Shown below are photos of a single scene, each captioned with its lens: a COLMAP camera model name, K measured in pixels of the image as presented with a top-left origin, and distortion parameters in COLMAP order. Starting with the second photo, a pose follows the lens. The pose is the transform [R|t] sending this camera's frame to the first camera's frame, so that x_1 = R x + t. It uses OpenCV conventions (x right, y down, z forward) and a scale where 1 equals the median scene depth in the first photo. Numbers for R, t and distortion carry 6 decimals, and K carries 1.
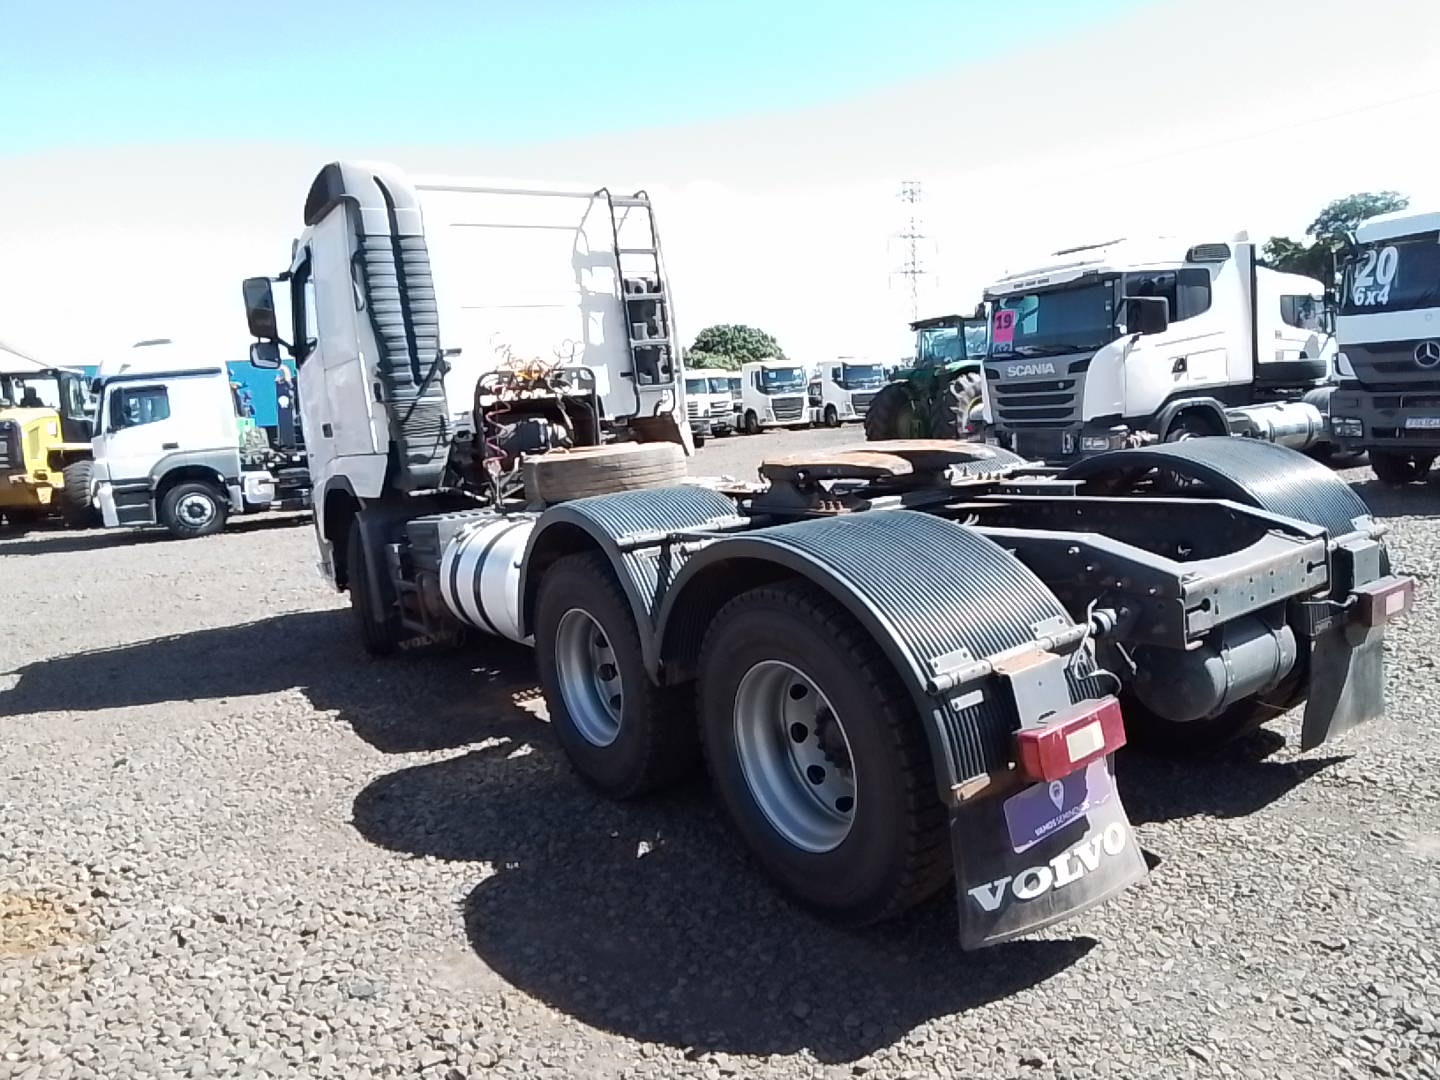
lens RADIAL K [[990.1, 0, 719.9], [0, 990.1, 531.4], [0, 0, 1]] dist [0.025230, -0.025483]
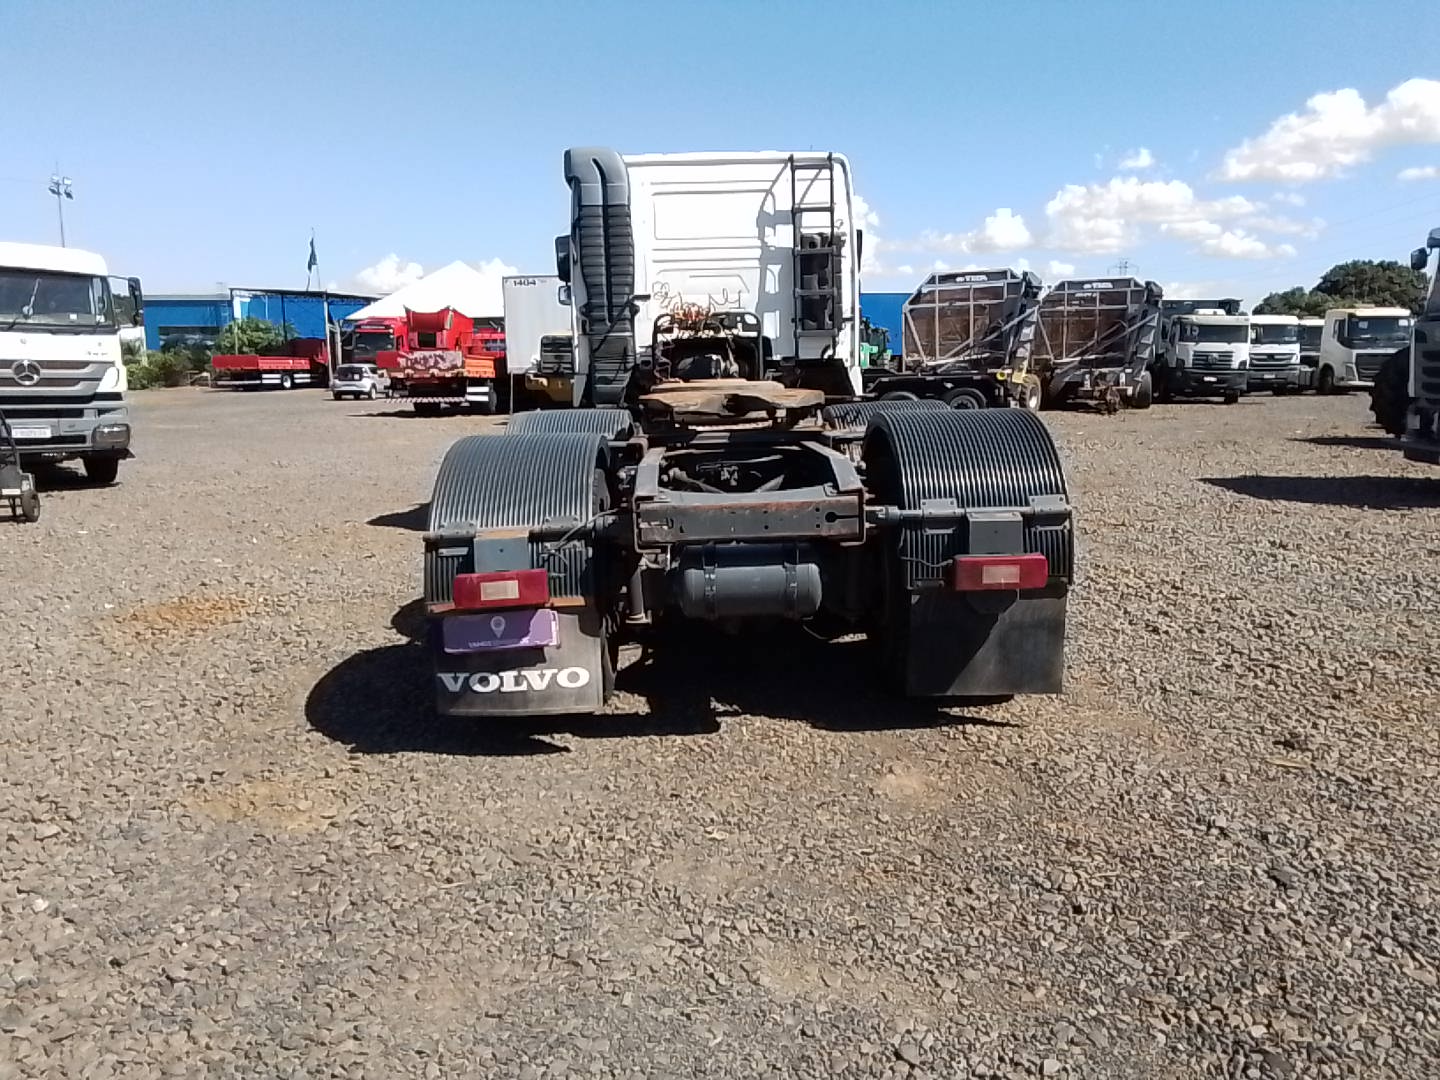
lens RADIAL K [[990.1, 0, 715.9], [0, 990.1, 547.4], [0, 0, 1]] dist [0.025230, -0.025483]
pose [[0.827745, 0.162156, -0.537163, 0.496672], [-0.119778, 0.986329, 0.113176, -0.019067], [0.548171, -0.029341, 0.835851, -0.012850]]
